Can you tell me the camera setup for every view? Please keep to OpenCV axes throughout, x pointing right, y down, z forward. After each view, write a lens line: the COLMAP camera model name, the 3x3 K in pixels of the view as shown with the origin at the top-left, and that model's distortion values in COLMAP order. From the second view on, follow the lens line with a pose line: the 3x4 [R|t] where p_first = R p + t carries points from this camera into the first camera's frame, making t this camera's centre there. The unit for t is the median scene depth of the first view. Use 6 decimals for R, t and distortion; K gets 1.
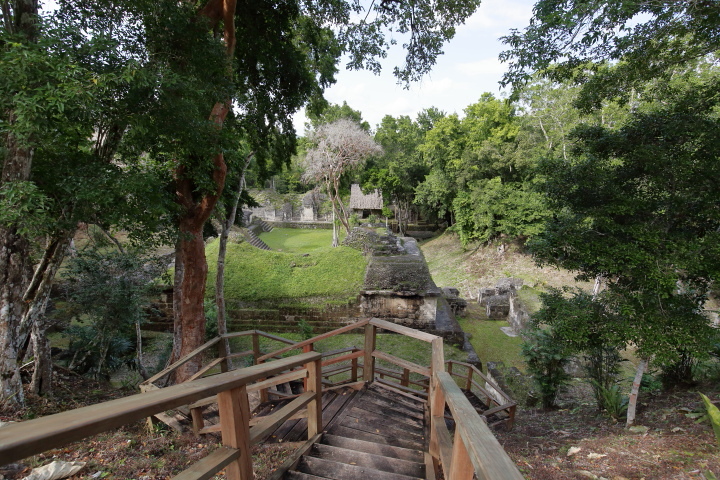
lens RADIAL K [[327.7, 0, 362.0], [0, 327.7, 239.8], [0, 0, 1]] dist [0.001409, -0.000110]
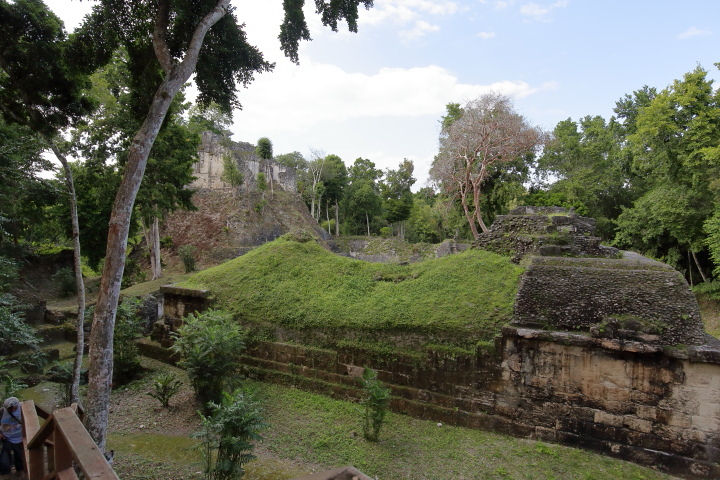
lens RADIAL K [[387.0, 0, 357.9], [0, 387.0, 239.9], [0, 0, 1]] dist [0.000635, -0.003917]
pose [[0.918511, 0.015633, -0.395086, 0.018018], [-0.099990, 0.975923, -0.193846, 0.157653], [0.382544, 0.217554, 0.897959, 0.422242]]
